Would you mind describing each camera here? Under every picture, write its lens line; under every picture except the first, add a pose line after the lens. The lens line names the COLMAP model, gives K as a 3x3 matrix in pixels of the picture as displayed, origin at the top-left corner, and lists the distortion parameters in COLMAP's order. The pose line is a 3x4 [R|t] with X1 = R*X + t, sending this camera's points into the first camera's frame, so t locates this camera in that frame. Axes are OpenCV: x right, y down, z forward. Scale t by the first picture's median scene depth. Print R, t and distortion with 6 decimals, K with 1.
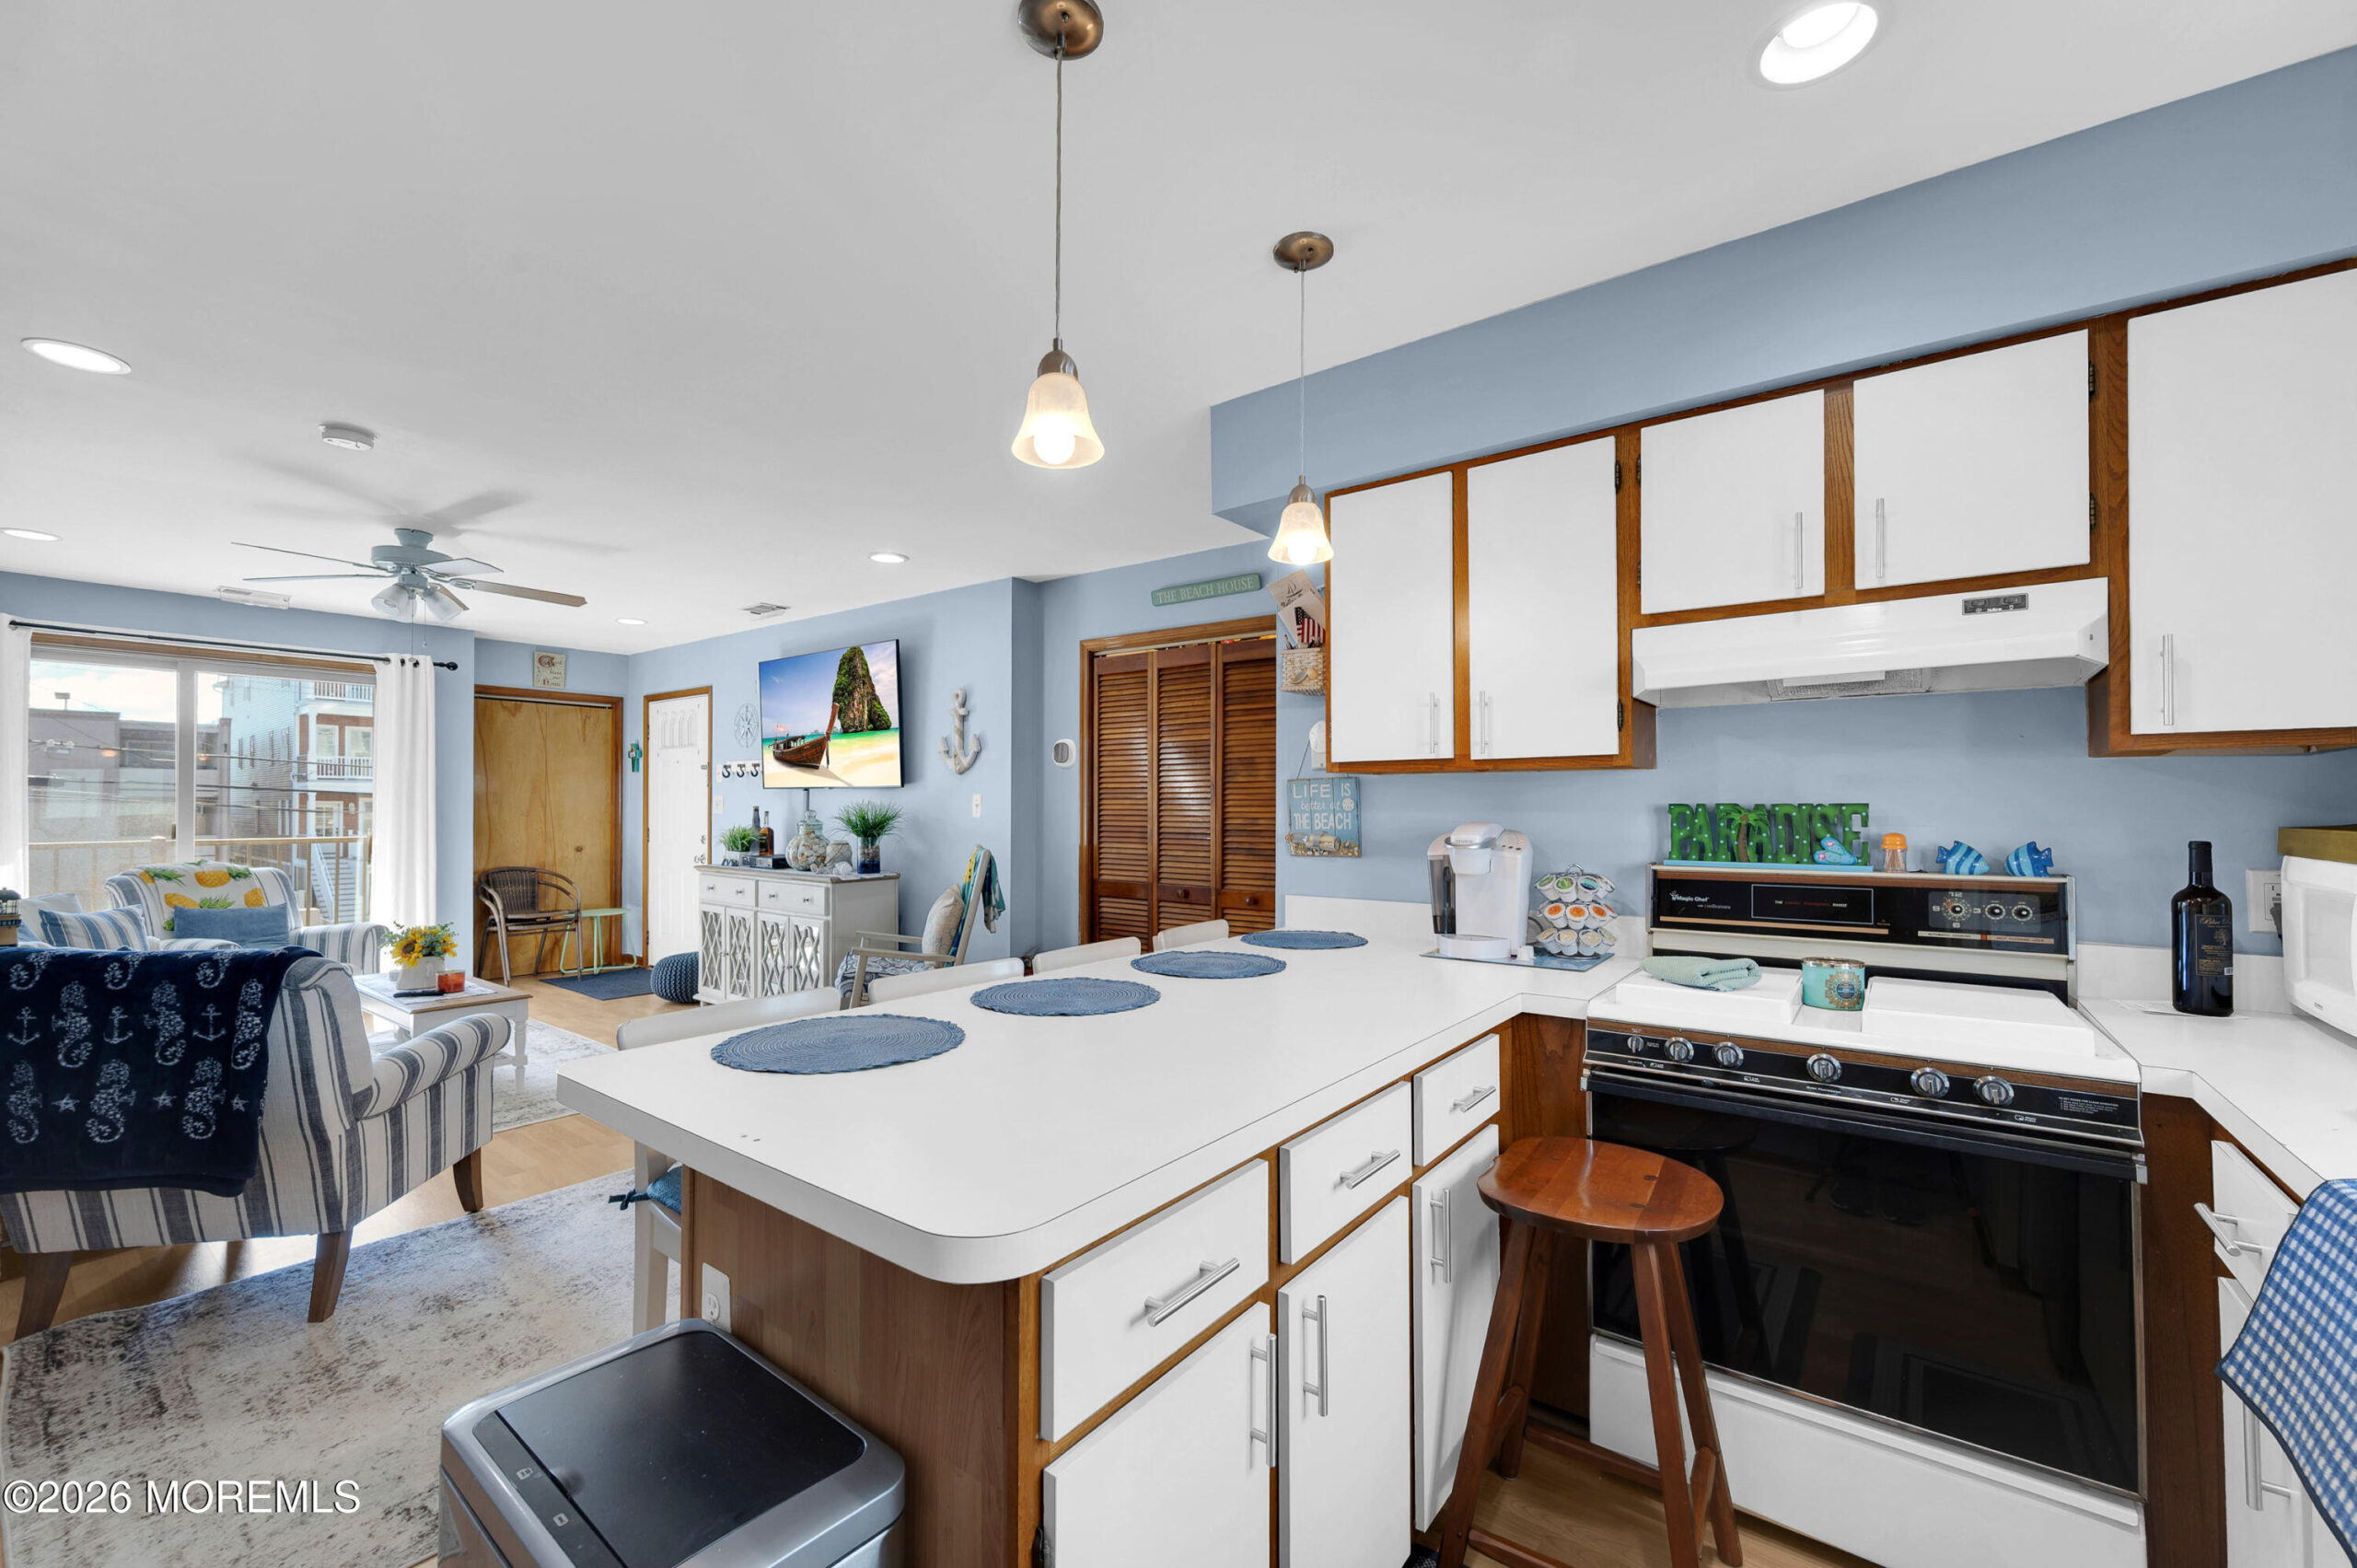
lens RADIAL K [[932.3, 0, 1191.0], [0, 932.3, 804.7], [0, 0, 1]] dist [0.000421, -0.000233]
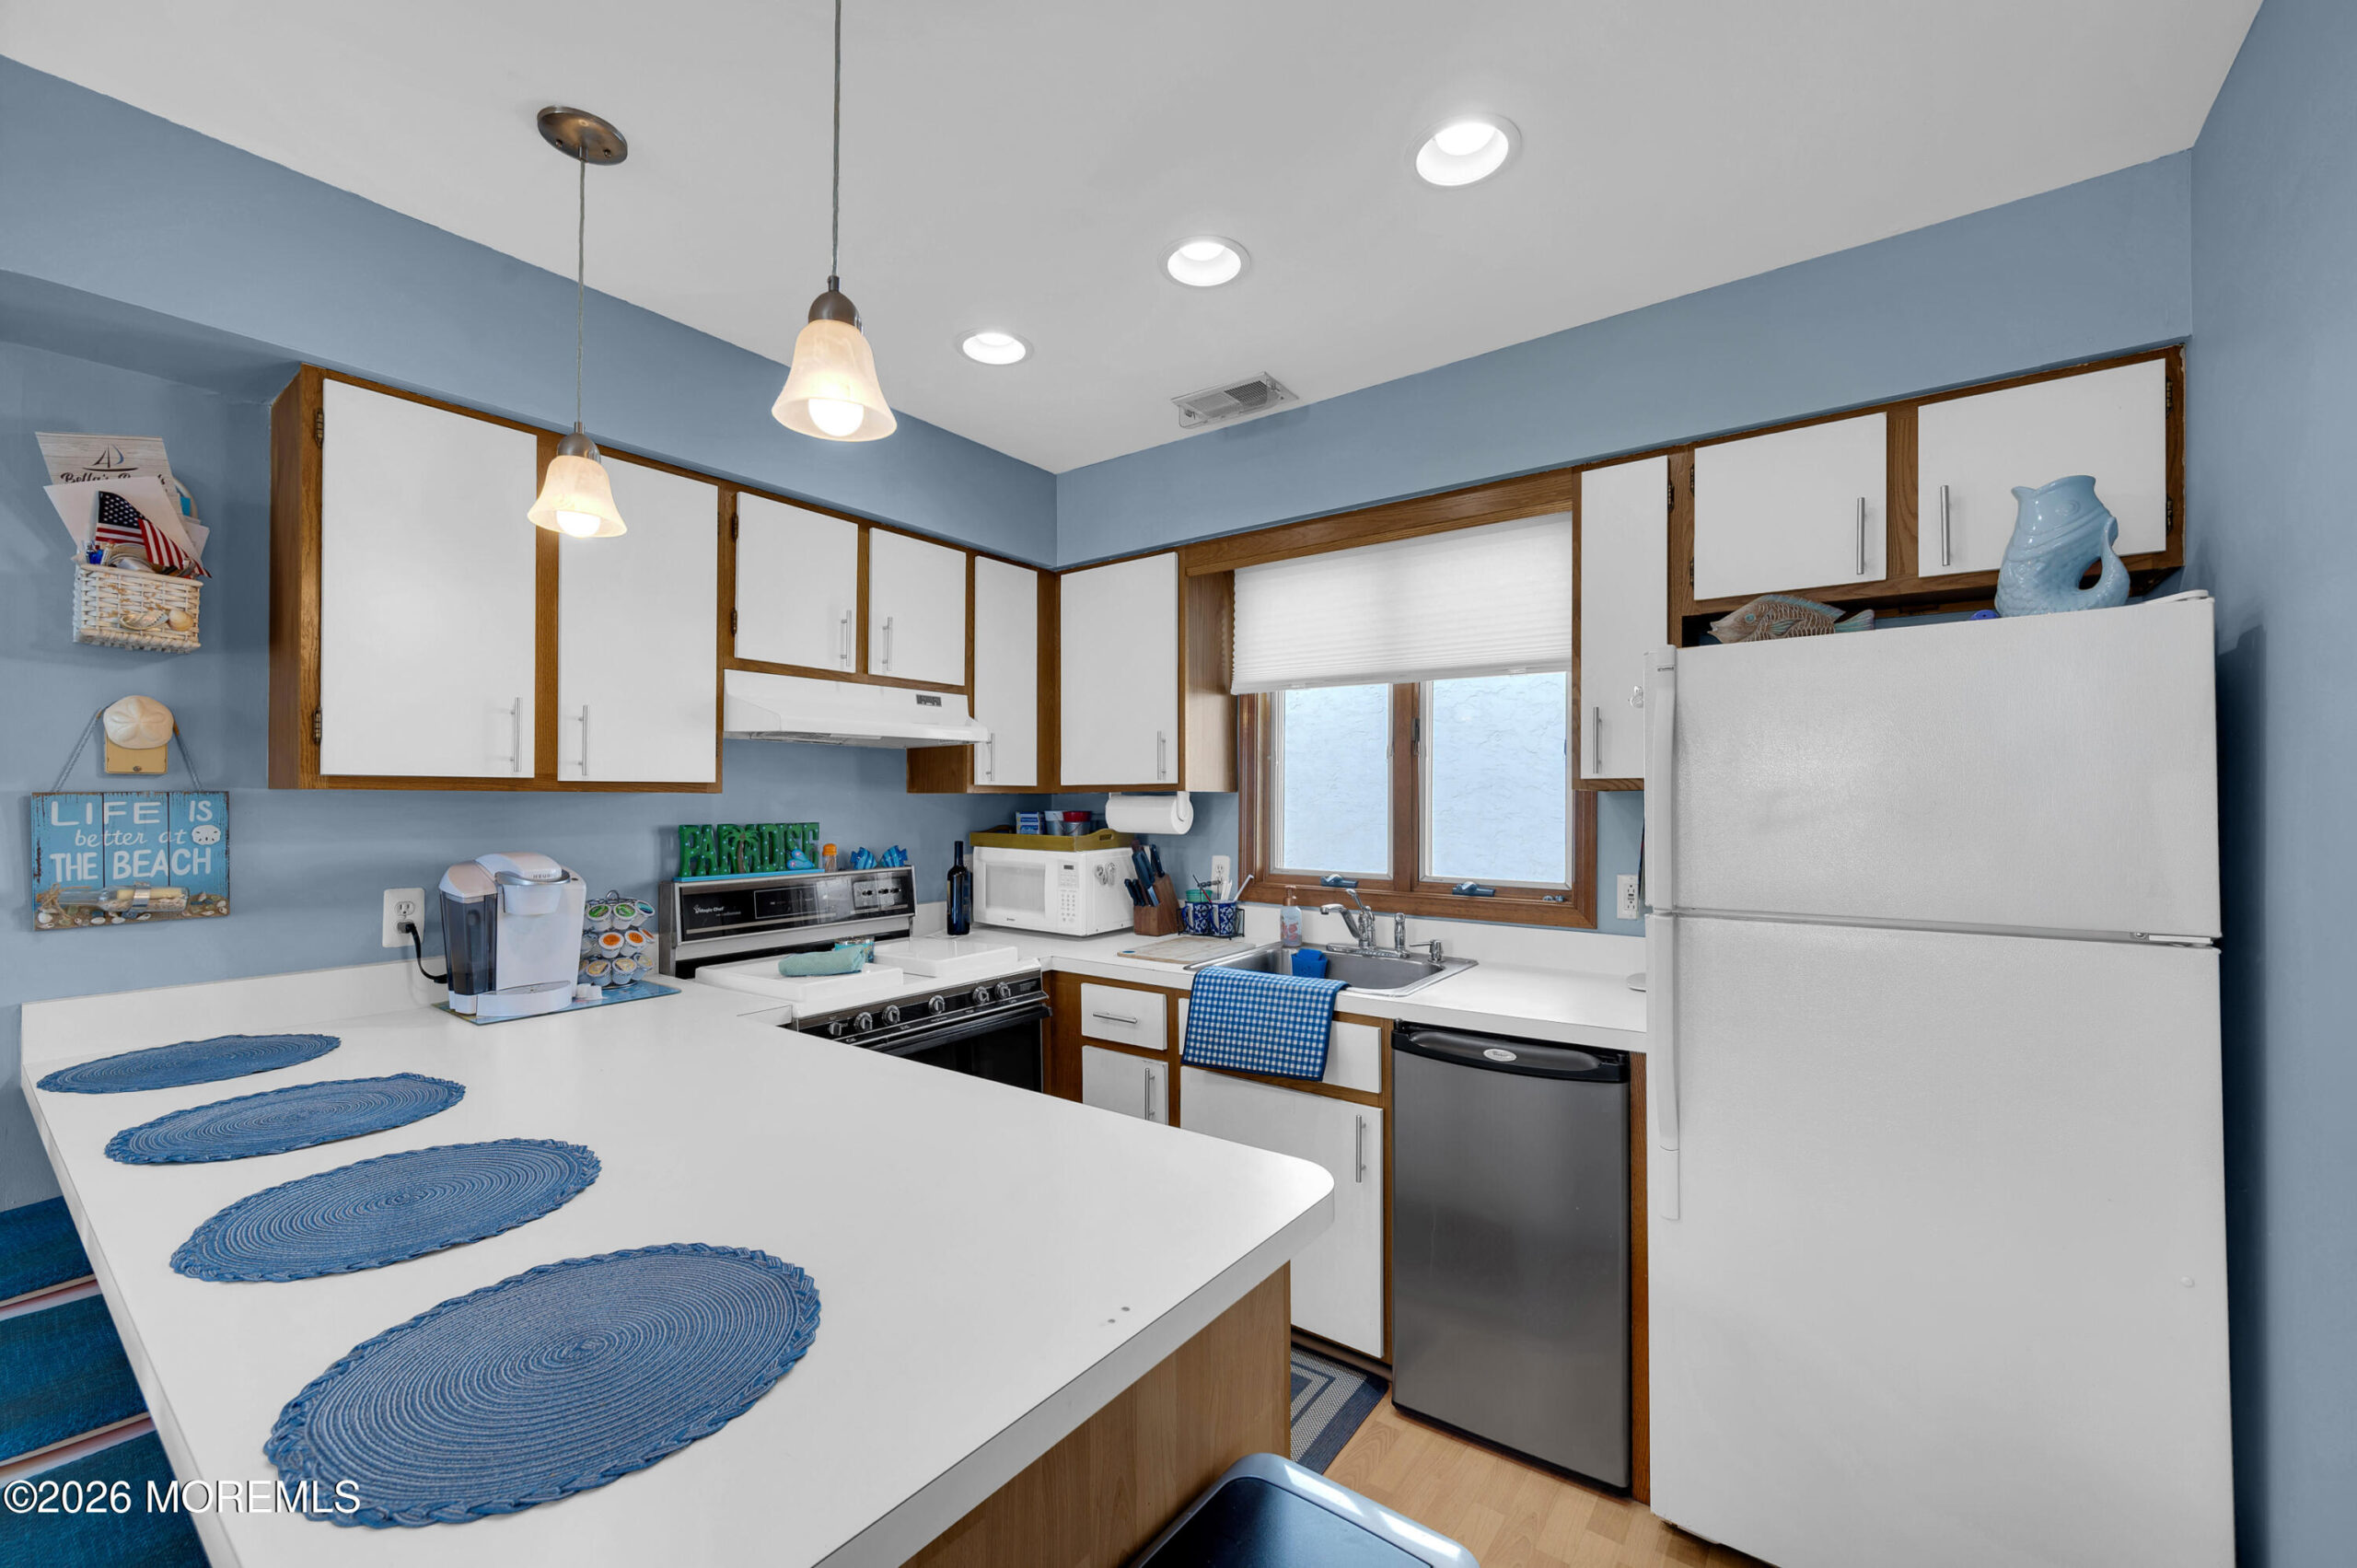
lens RADIAL K [[932.3, 0, 1168.9], [0, 932.3, 795.2], [0, 0, 1]] dist [0.000421, -0.000233]
pose [[0.007645, 0.001244, 0.999970, -0.252410], [-0.008546, 0.999963, -0.001178, -0.017626], [-0.999934, -0.008537, 0.007655, 0.191607]]
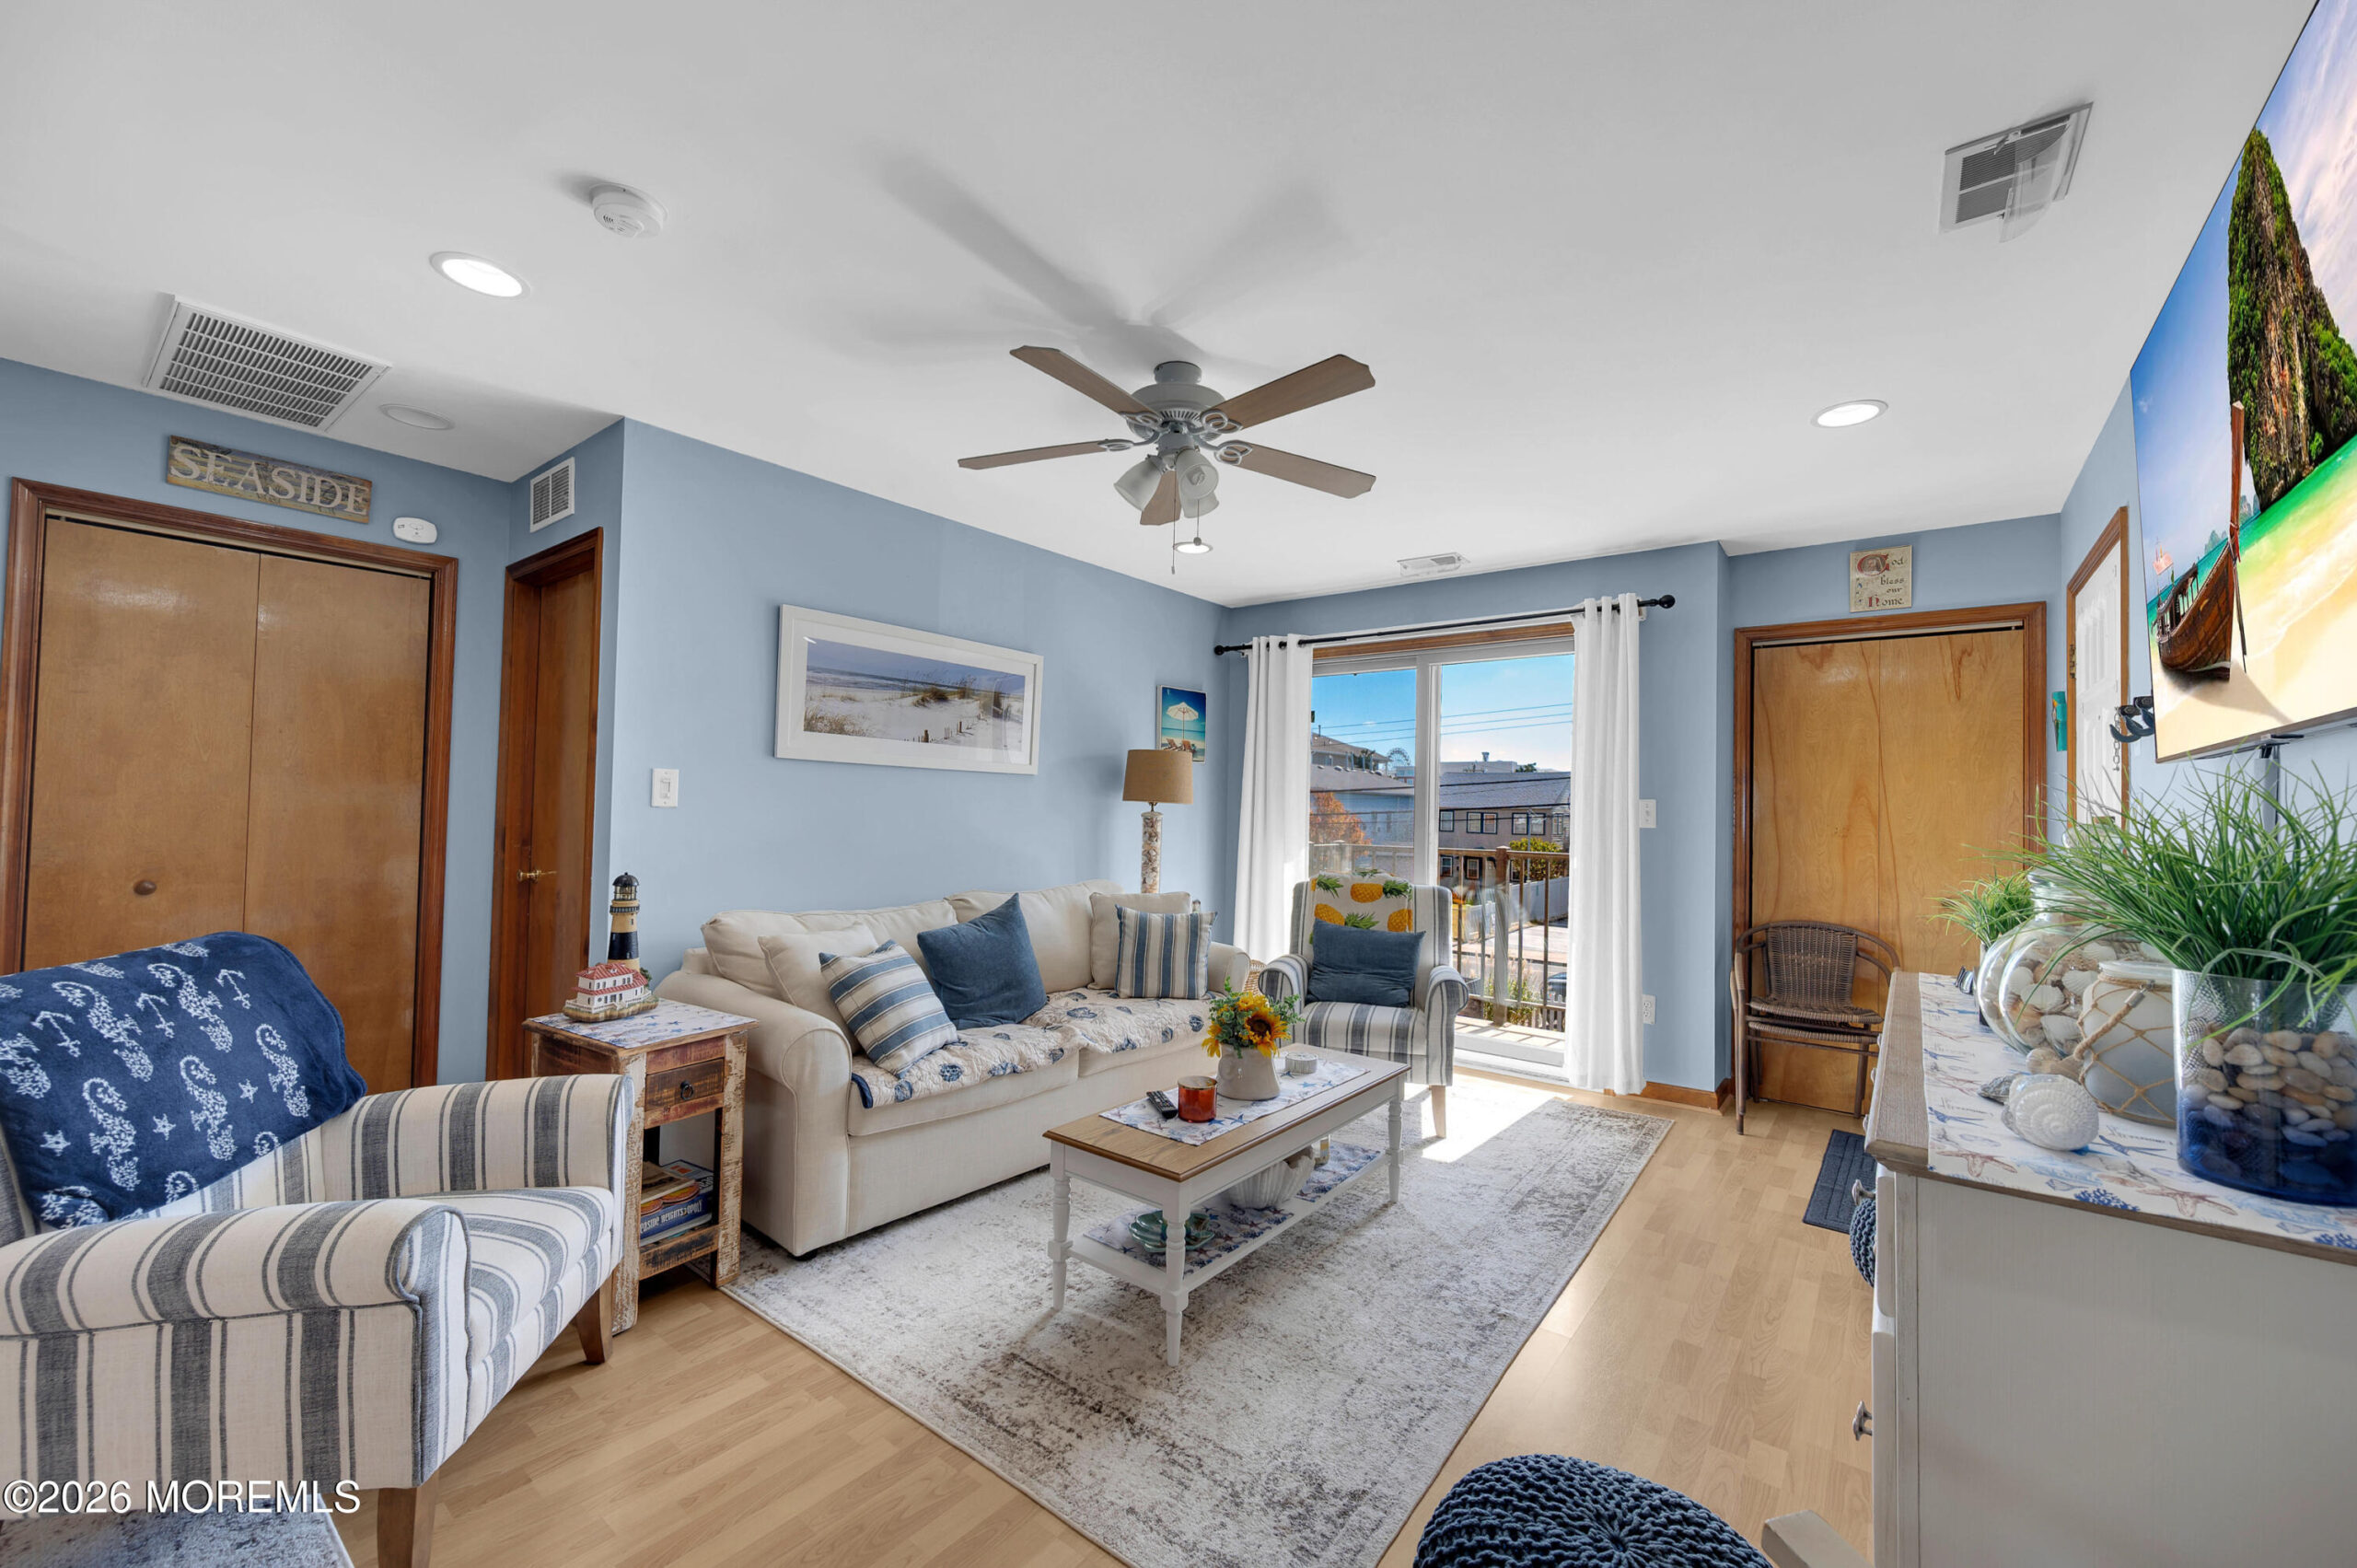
lens RADIAL K [[932.3, 0, 1188.7], [0, 932.3, 782.6], [0, 0, 1]] dist [0.000421, -0.000233]
pose [[-0.025556, -0.032106, -0.999158, -0.157947], [-0.019785, 0.999305, -0.031605, 0.006336], [0.999478, 0.018960, -0.026174, 0.801711]]
